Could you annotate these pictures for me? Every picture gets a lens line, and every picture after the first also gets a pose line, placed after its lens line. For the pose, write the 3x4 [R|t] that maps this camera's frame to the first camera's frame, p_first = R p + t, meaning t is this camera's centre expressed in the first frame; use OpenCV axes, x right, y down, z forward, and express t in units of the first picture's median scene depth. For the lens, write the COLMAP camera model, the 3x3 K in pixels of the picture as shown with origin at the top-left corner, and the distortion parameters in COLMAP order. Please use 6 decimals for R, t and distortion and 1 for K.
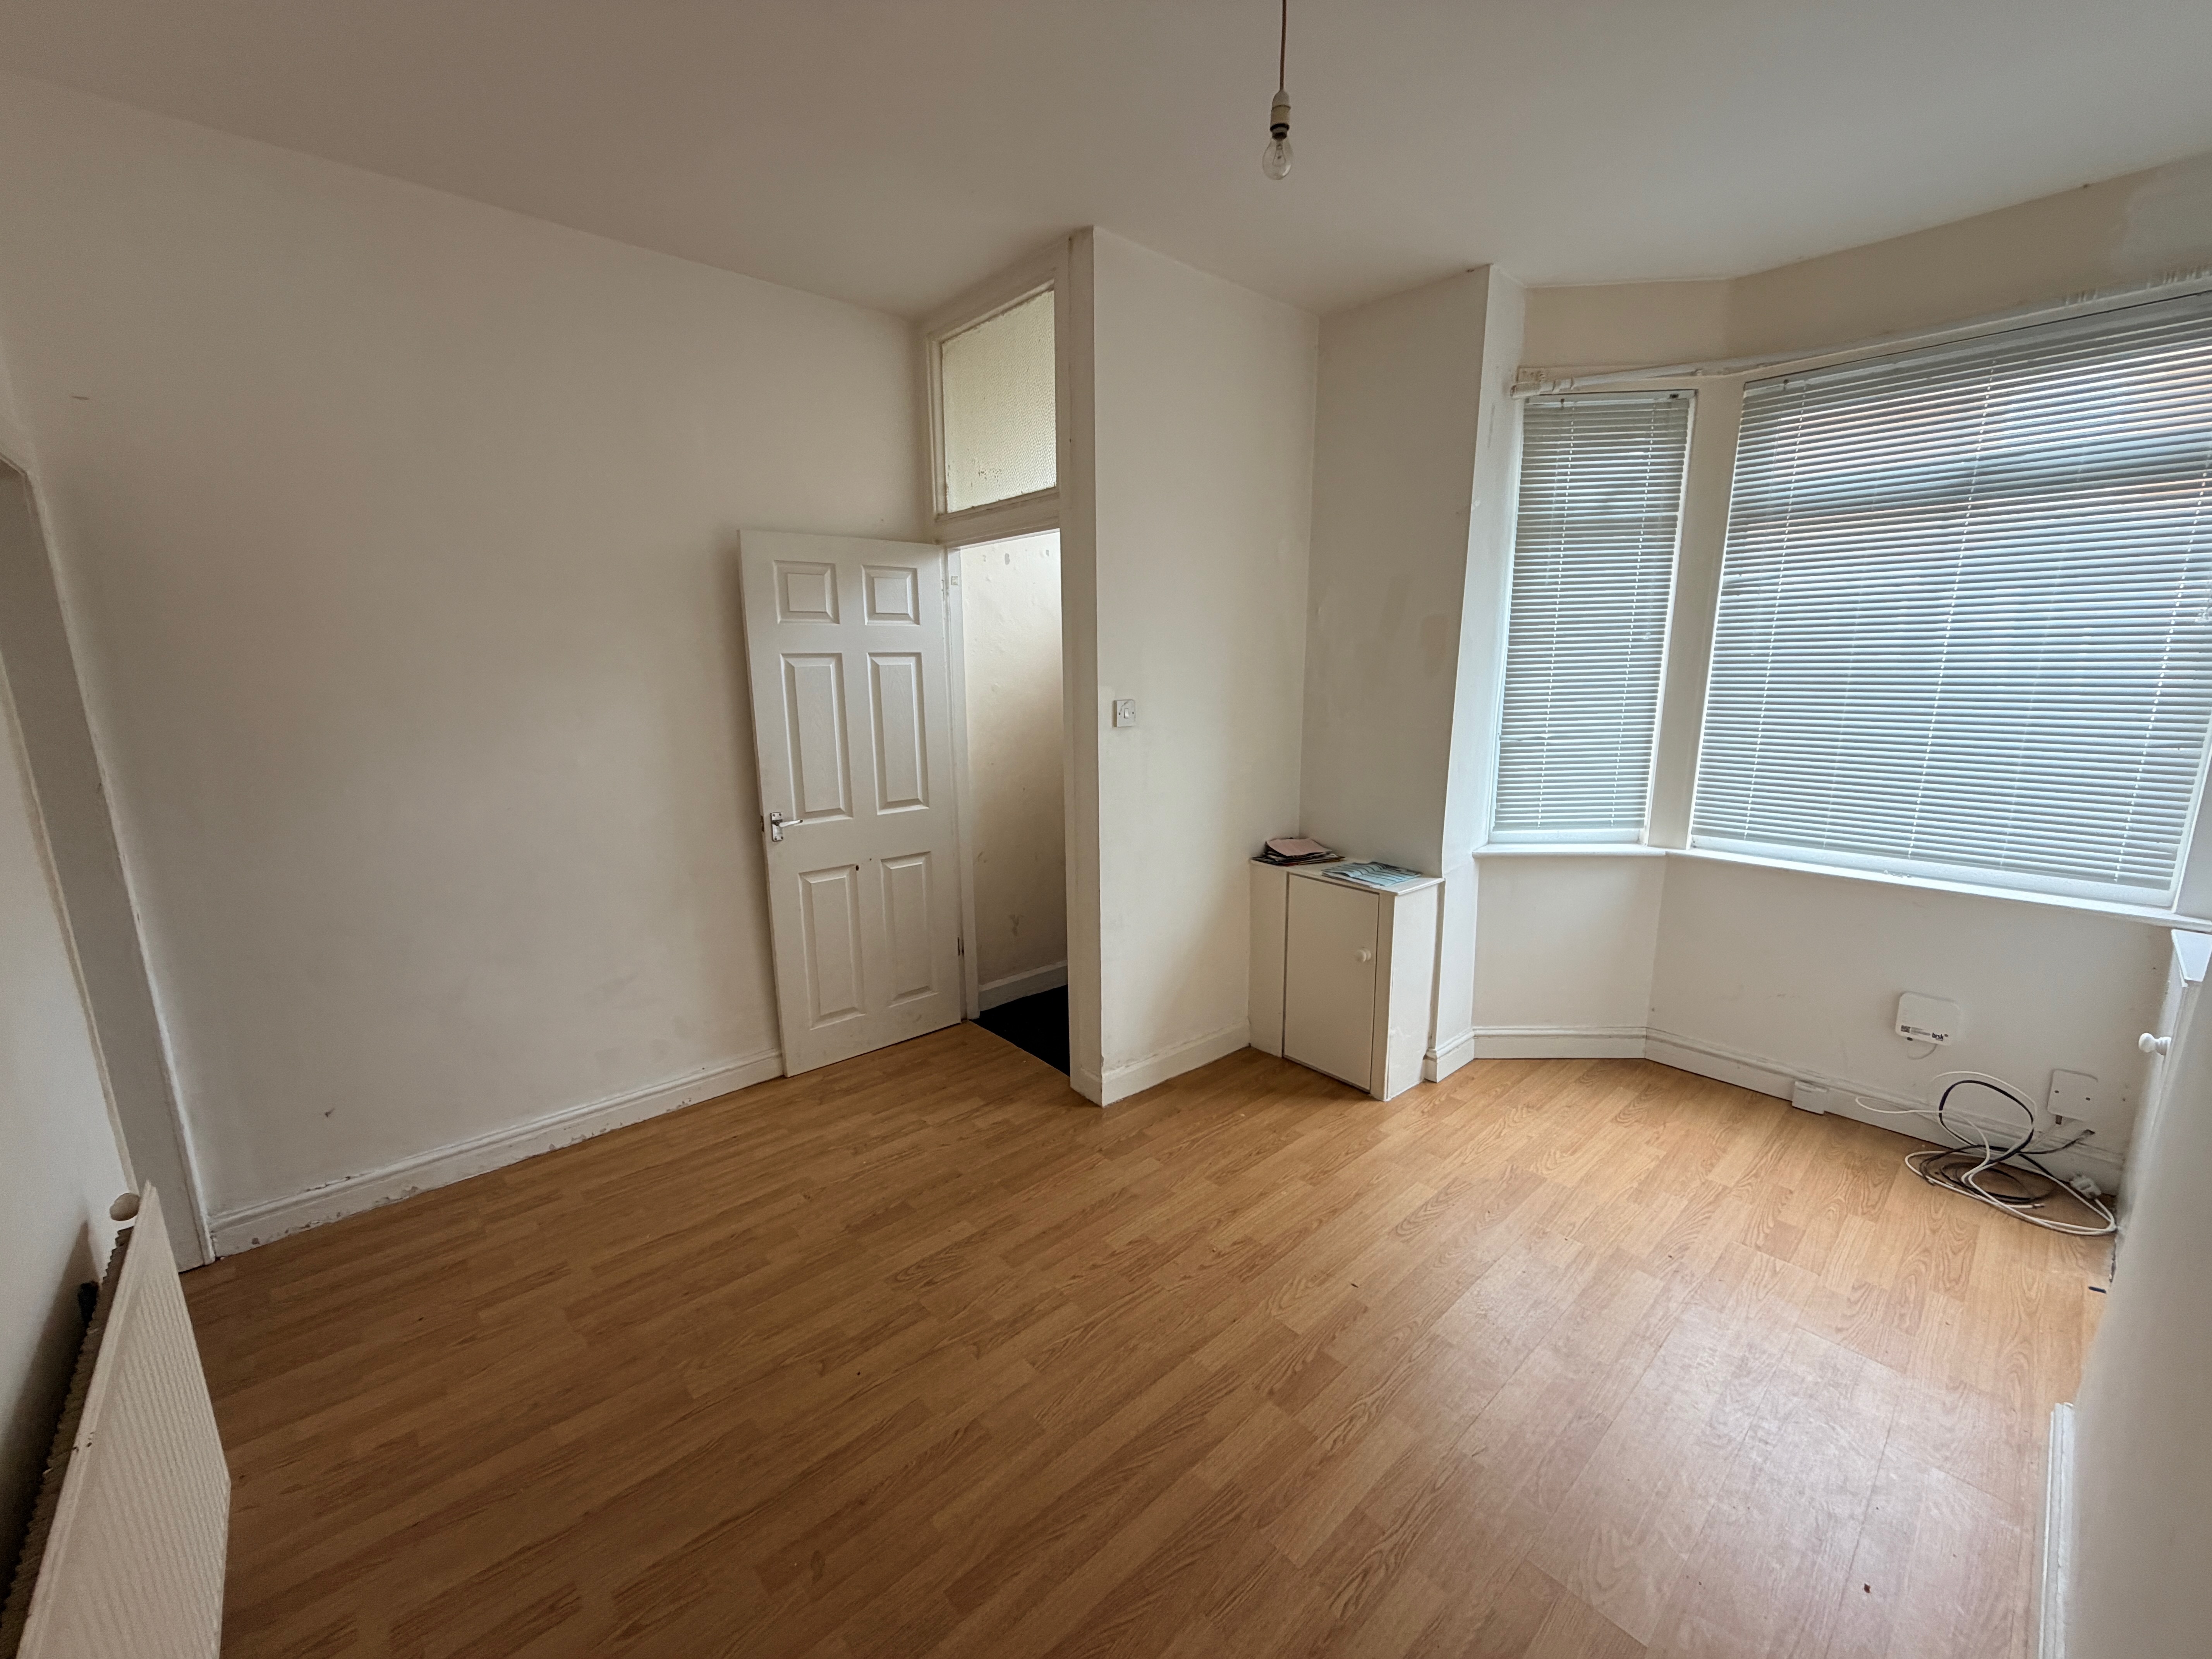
lens RADIAL K [[888.7, 0, 1106.0], [0, 888.7, 829.5], [0, 0, 1]] dist [0.000238, -0.000088]
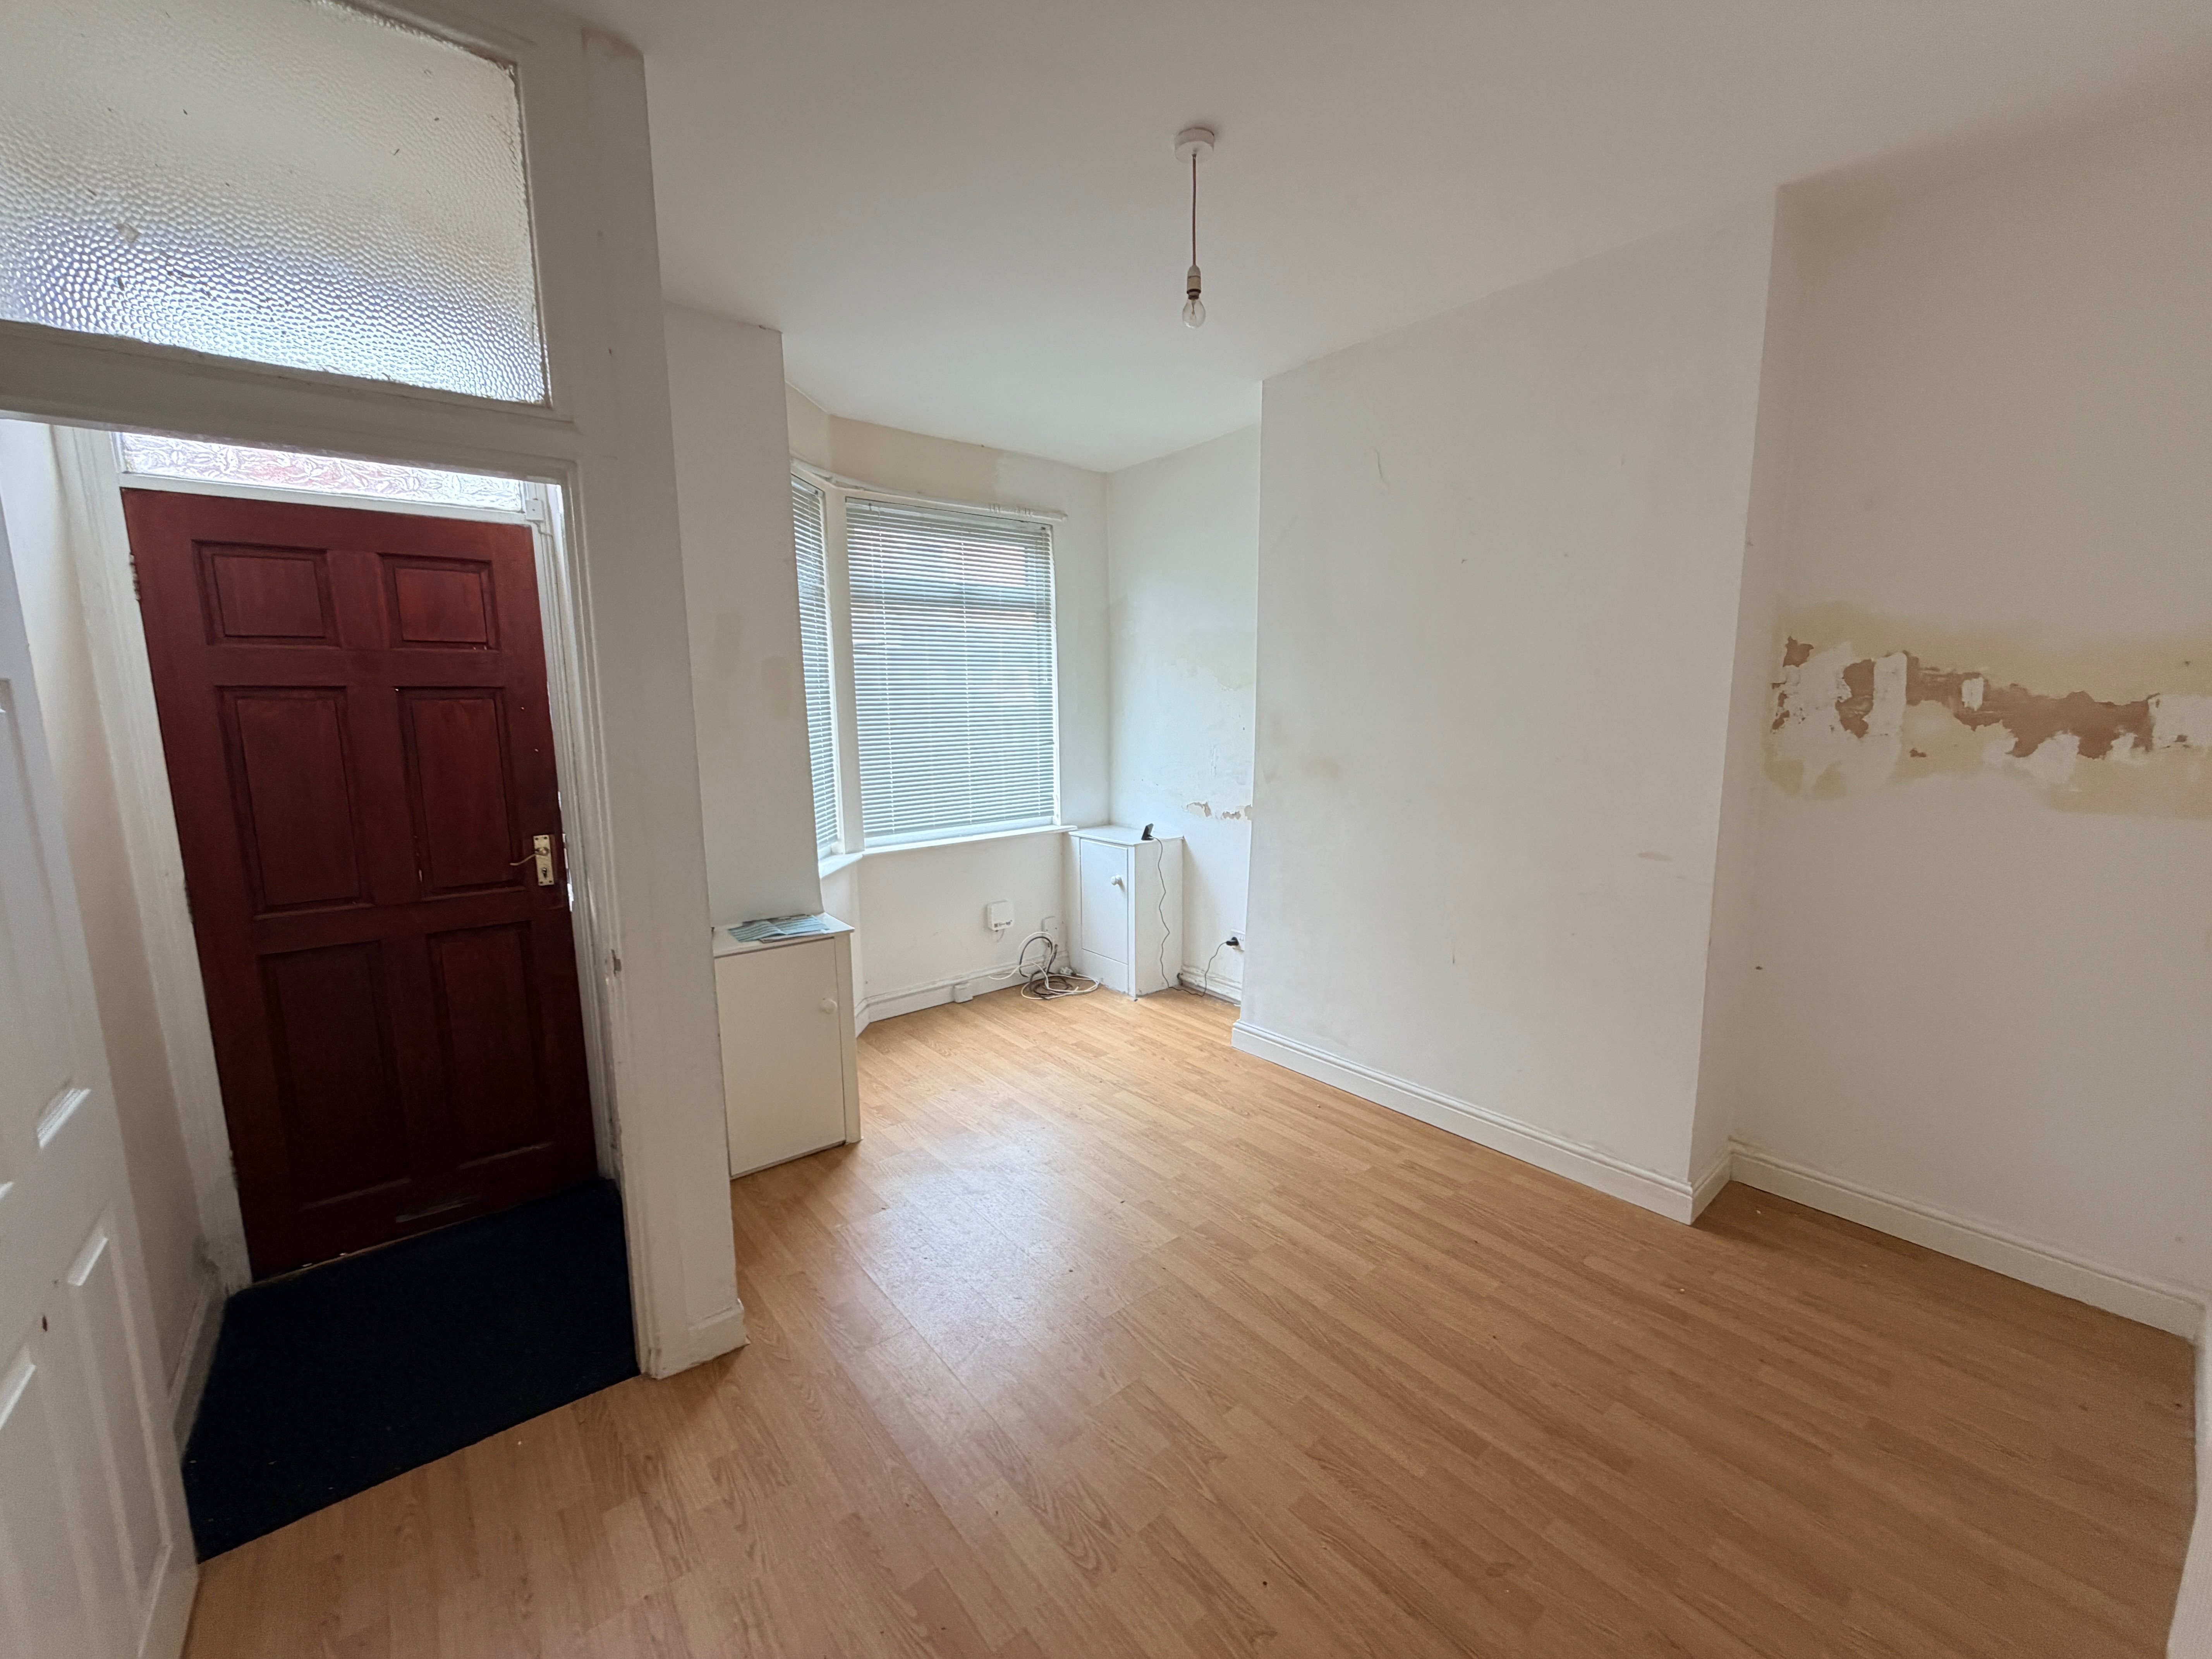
lens RADIAL K [[876.5, 0, 1095.7], [0, 876.5, 838.6], [0, 0, 1]] dist [0.000669, -0.000045]
pose [[0.040910, -0.150050, 0.987832, -0.752973], [0.196876, 0.970487, 0.139262, -0.136965], [-0.979575, 0.188783, 0.069244, 0.759776]]
